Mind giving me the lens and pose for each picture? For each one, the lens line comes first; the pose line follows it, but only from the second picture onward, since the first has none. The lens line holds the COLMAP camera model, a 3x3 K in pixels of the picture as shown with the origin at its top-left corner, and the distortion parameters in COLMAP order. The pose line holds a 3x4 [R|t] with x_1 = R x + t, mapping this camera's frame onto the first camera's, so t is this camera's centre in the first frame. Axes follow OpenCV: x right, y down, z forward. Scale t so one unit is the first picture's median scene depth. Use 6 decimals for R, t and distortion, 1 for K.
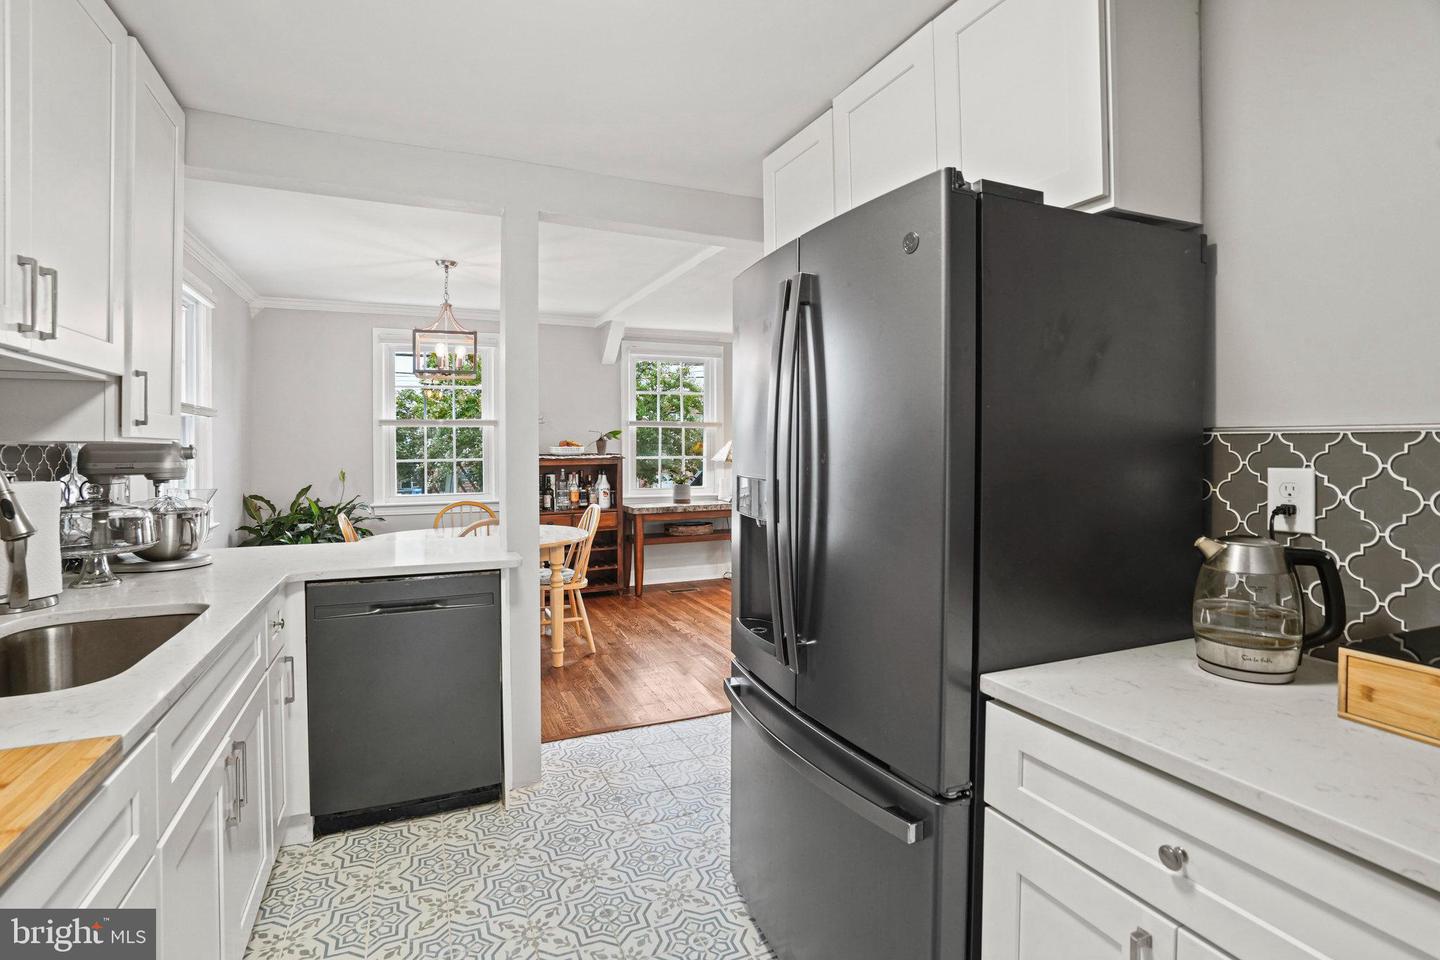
lens RADIAL K [[700.7, 0, 719.2], [0, 700.7, 456.9], [0, 0, 1]] dist [-0.062639, 0.026429]
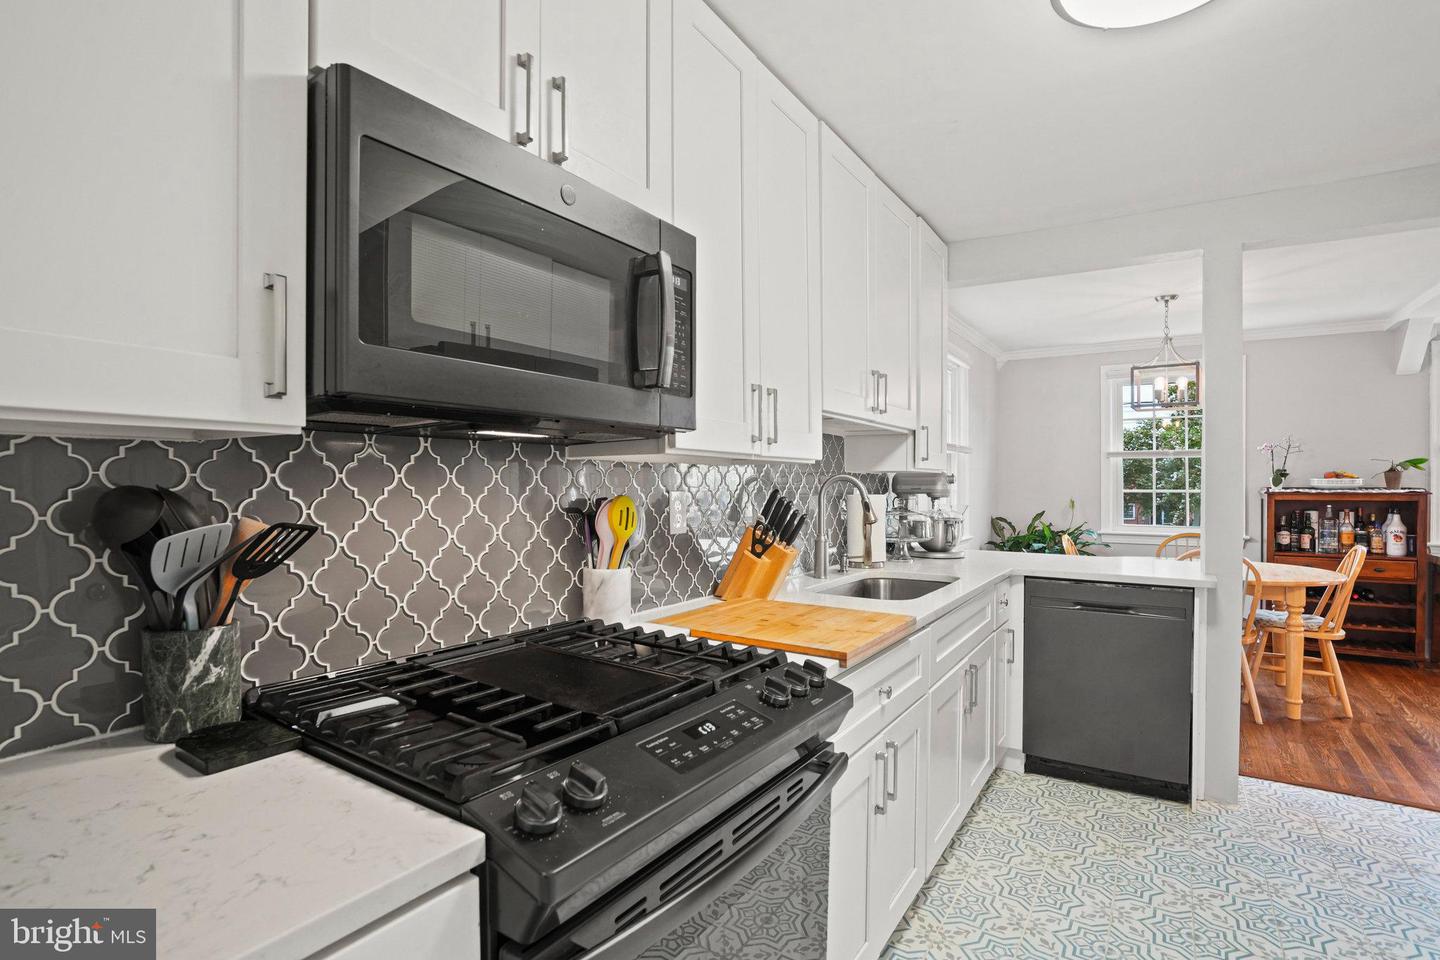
lens RADIAL K [[700.7, 0, 719.2], [0, 700.7, 456.9], [0, 0, 1]] dist [-0.062639, 0.026429]
pose [[0.548275, -0.024163, -0.835949, 0.138558], [-0.016669, 0.999068, -0.039810, 0.009846], [0.836132, 0.035761, 0.547362, -0.165342]]
